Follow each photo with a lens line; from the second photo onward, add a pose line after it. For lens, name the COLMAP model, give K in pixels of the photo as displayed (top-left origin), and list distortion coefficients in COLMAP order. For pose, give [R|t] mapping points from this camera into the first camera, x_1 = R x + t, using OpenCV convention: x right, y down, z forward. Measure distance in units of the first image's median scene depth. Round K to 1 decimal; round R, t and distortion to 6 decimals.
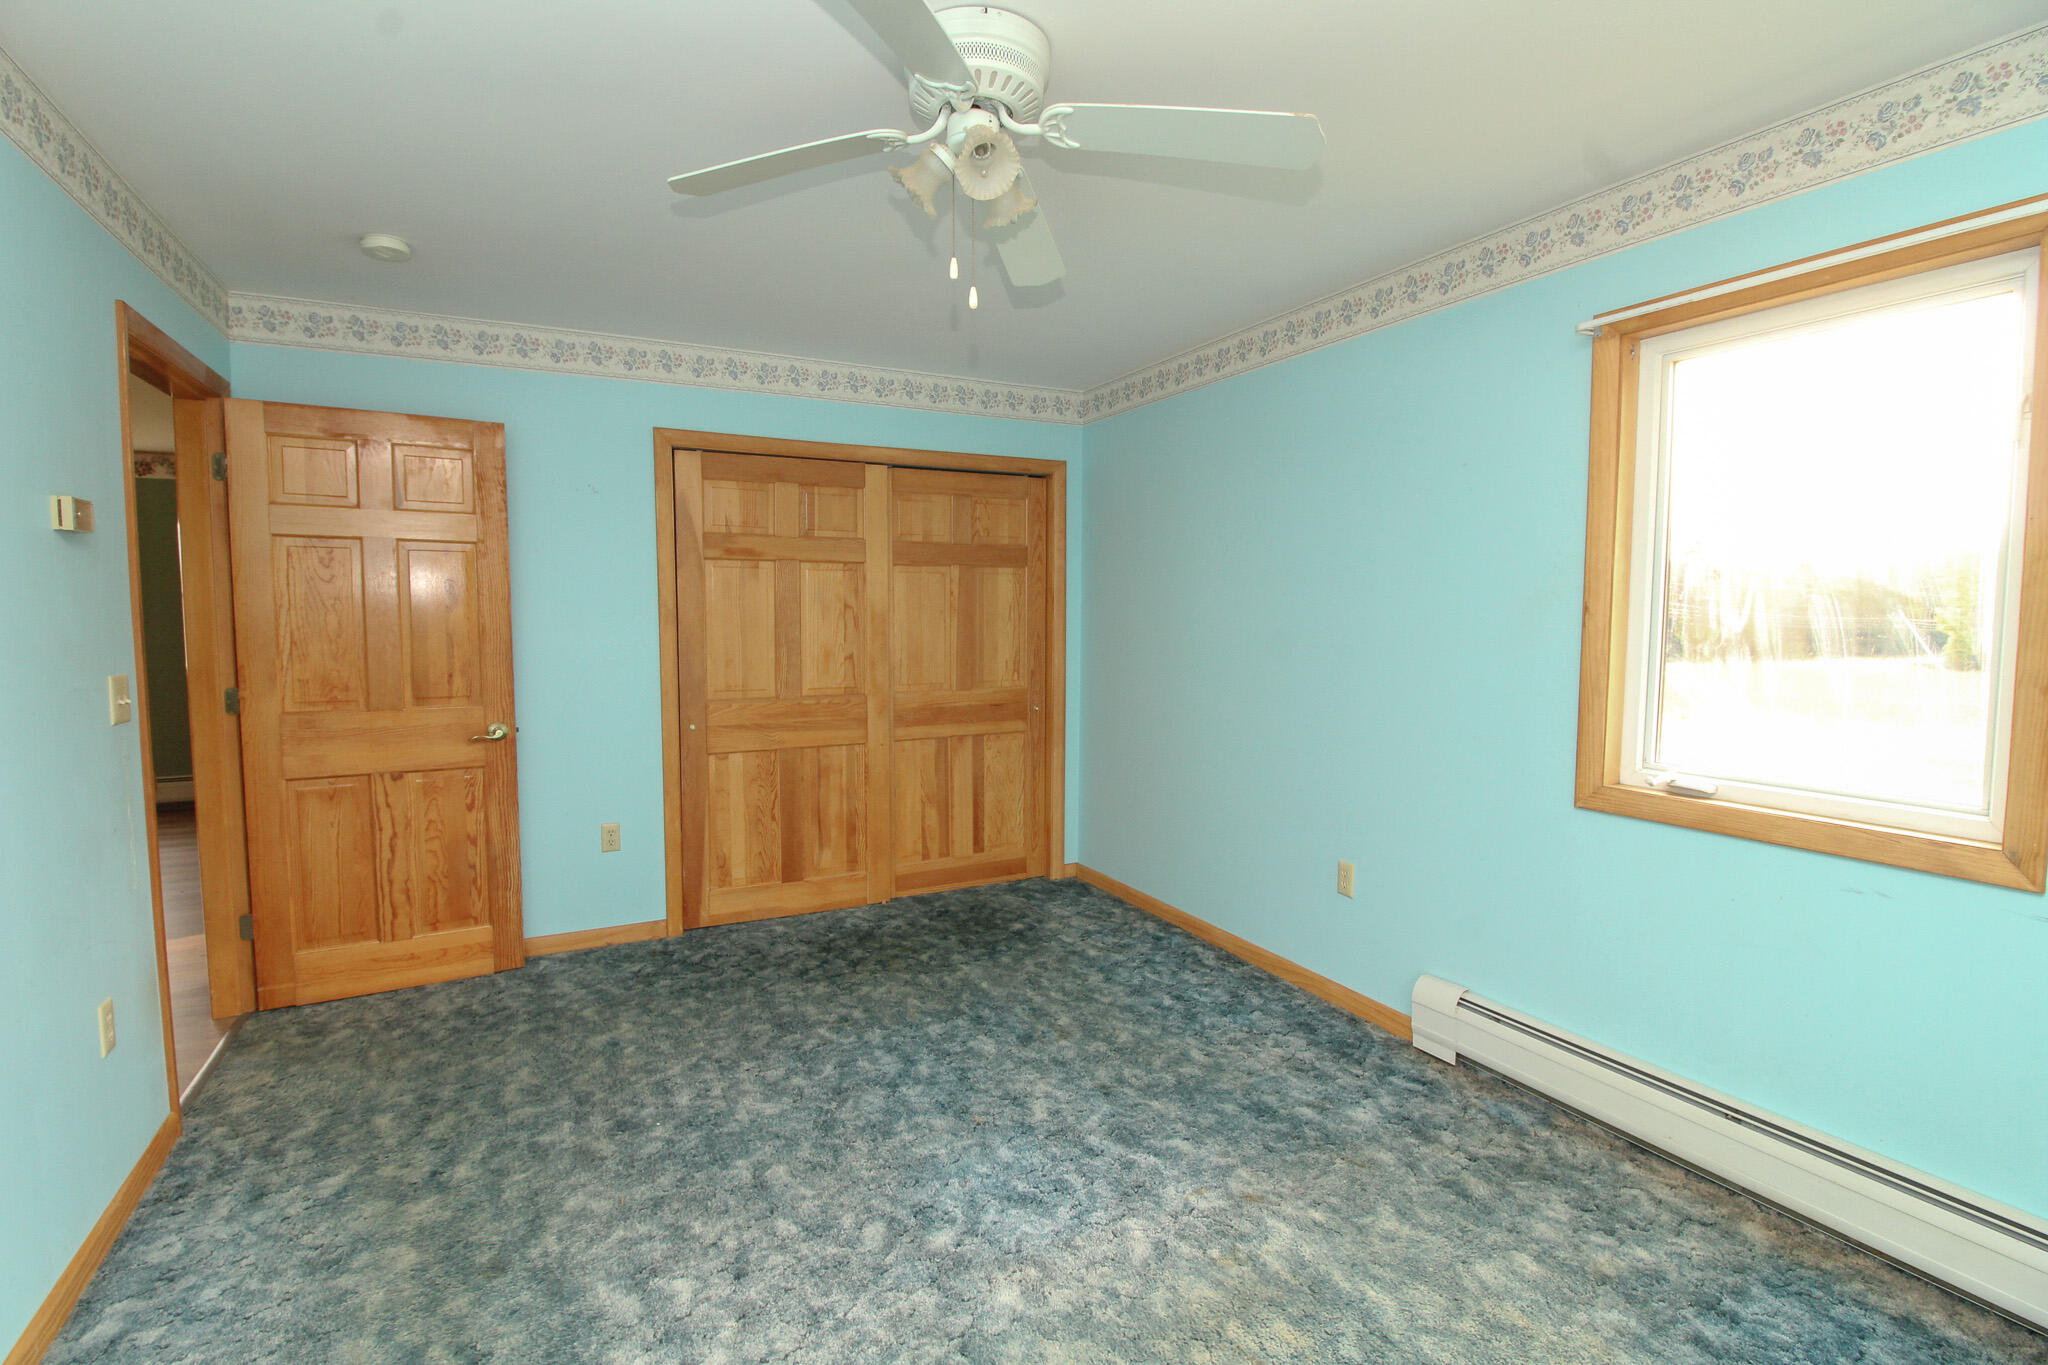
lens RADIAL K [[939.8, 0, 1019.2], [0, 939.8, 676.5], [0, 0, 1]] dist [-0.018483, -0.002075]
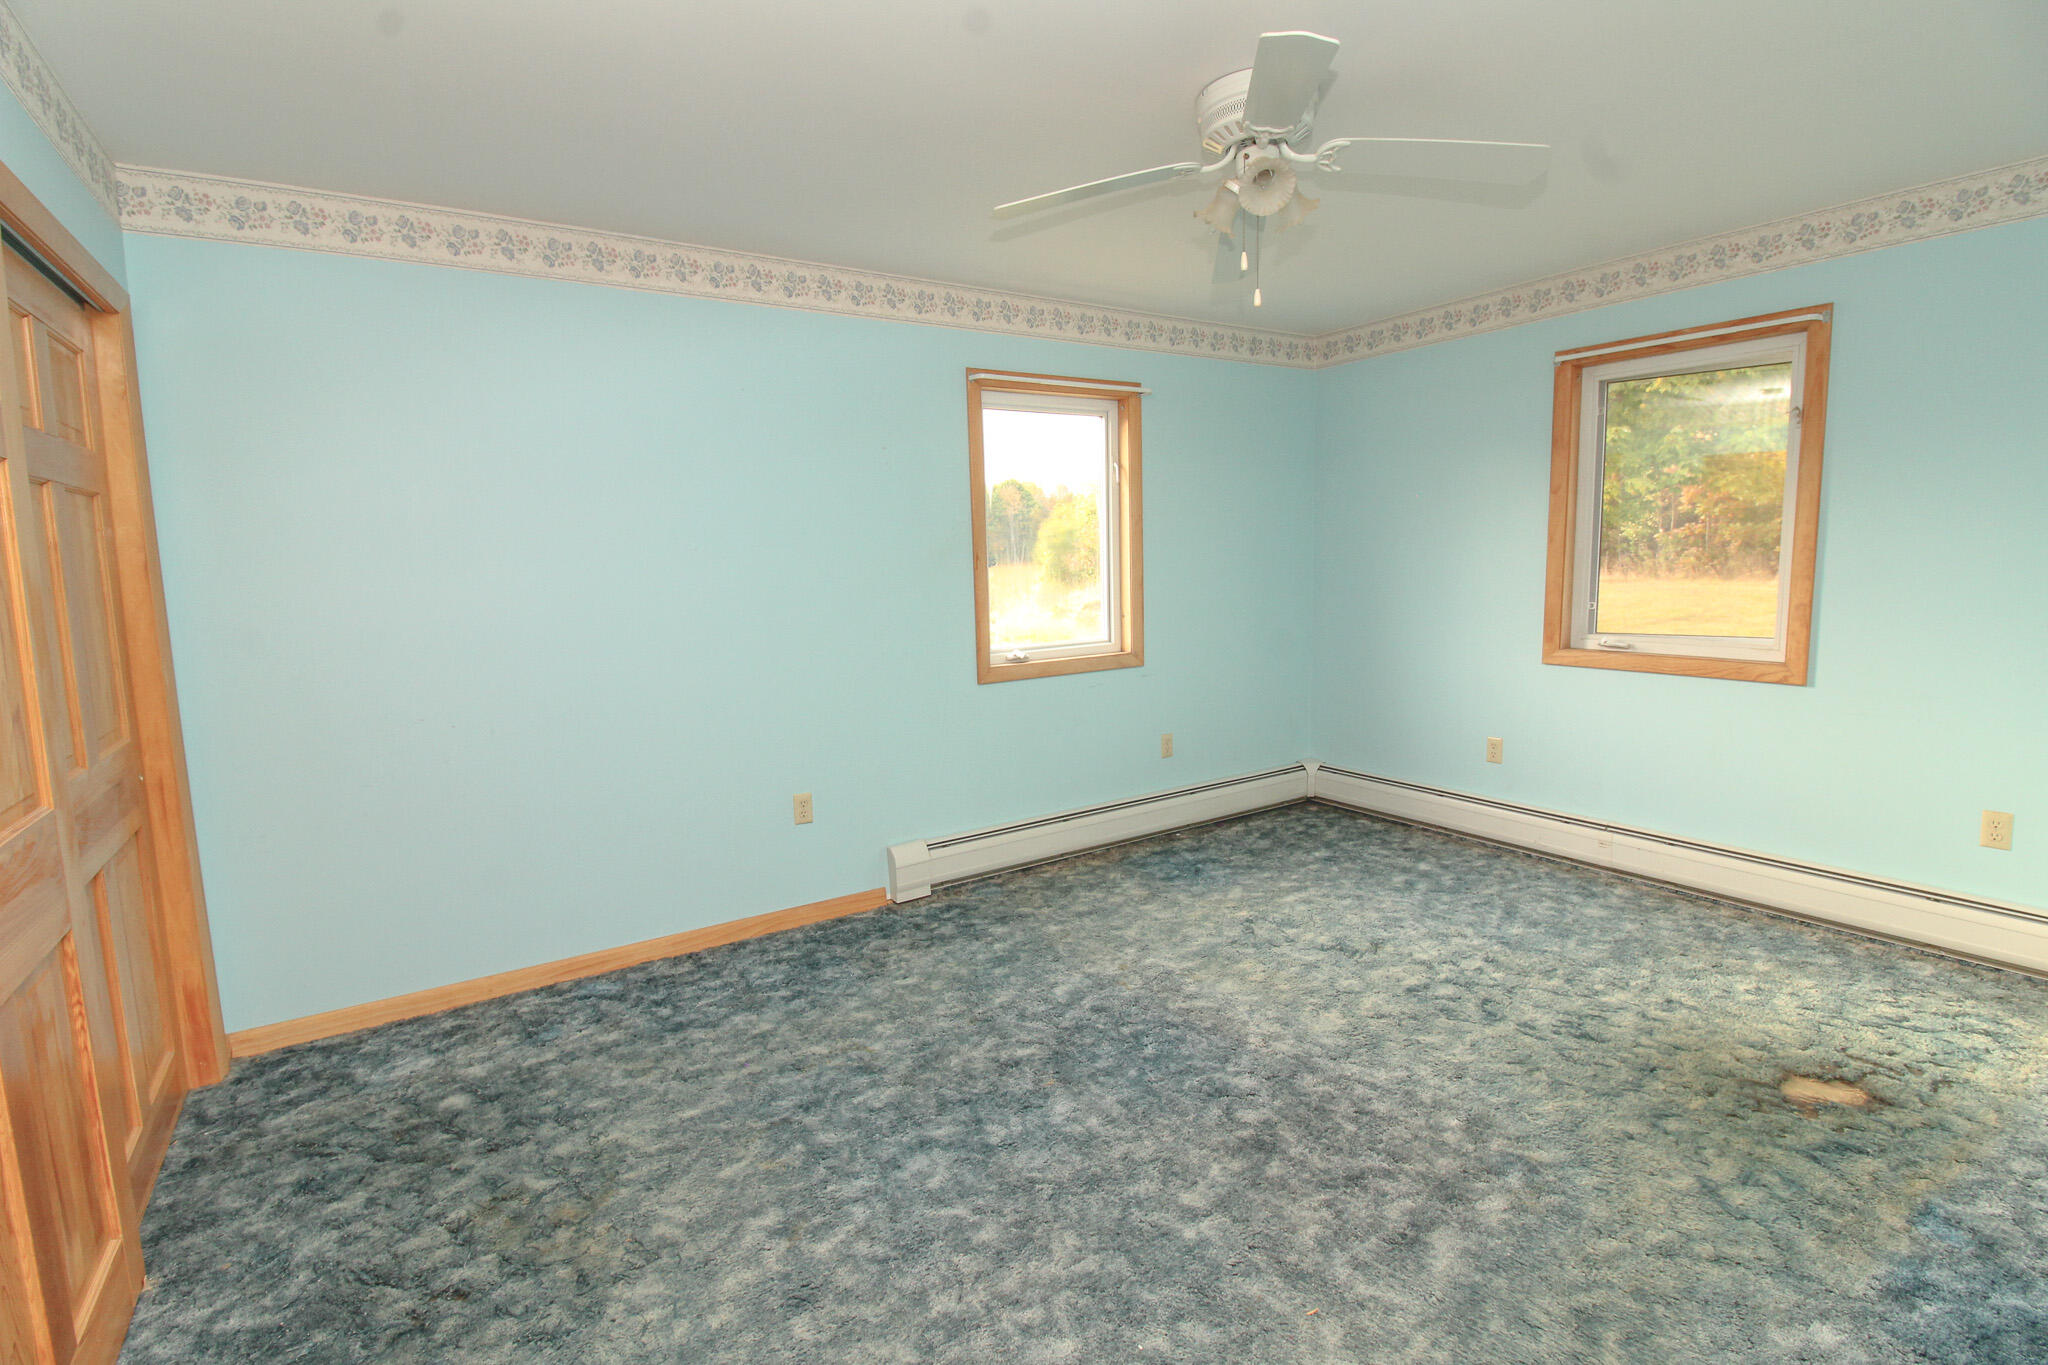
lens RADIAL K [[939.8, 0, 983.5], [0, 939.8, 669.8], [0, 0, 1]] dist [-0.018483, -0.002075]
pose [[-0.077052, -0.117236, 0.990110, -0.810853], [0.101273, 0.987006, 0.124749, -0.066655], [-0.991870, 0.109884, -0.064178, 0.923019]]
